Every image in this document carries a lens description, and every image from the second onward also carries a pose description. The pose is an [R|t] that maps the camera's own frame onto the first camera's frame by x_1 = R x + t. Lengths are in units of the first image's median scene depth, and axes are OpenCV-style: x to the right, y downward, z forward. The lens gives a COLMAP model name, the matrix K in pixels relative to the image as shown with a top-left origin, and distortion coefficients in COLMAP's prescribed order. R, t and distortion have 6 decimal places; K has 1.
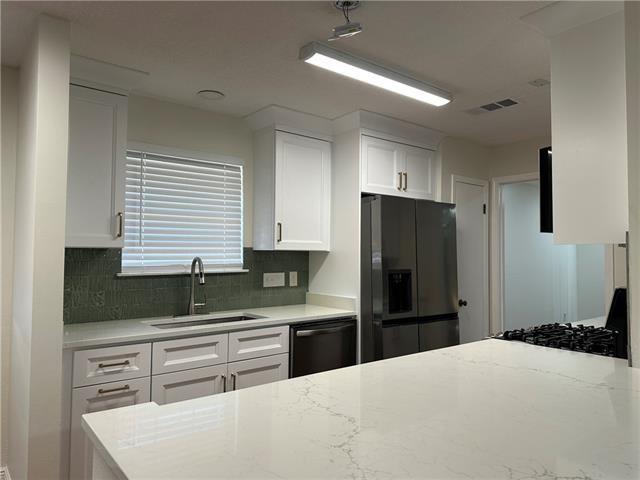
lens RADIAL K [[455.4, 0, 333.4], [0, 455.4, 231.5], [0, 0, 1]] dist [0.033461, -0.027116]
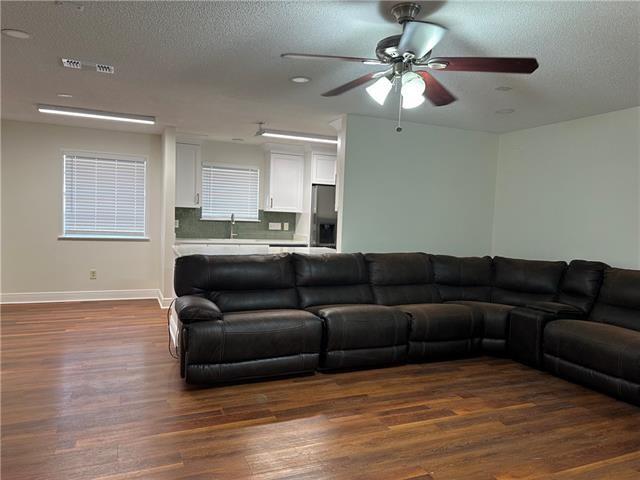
lens RADIAL K [[451.4, 0, 320.0], [0, 451.4, 240.0], [0, 0, 1]] dist [0.097008, -0.130698]
pose [[0.957606, 0.047029, -0.284217, 0.667133], [-0.019438, 0.994885, 0.099128, -0.036808], [0.287425, -0.089400, 0.953622, -0.897441]]
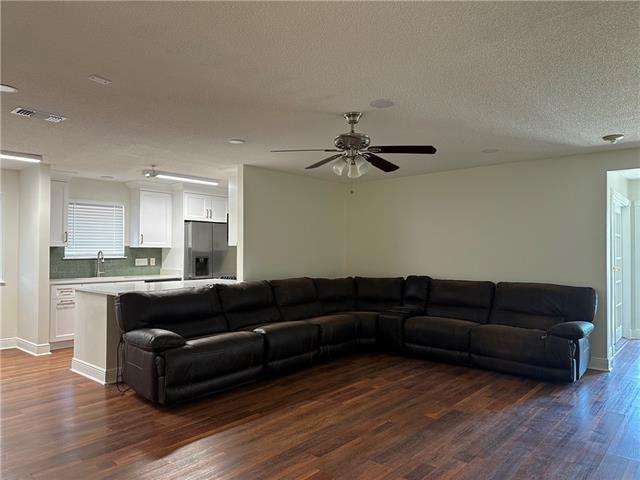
lens RADIAL K [[451.4, 0, 320.0], [0, 451.4, 240.0], [0, 0, 1]] dist [0.097008, -0.130698]
pose [[0.986967, 0.002853, 0.160898, 0.343826], [-0.007426, 0.999585, 0.027830, -0.056878], [-0.160752, -0.028662, 0.986579, -1.187813]]
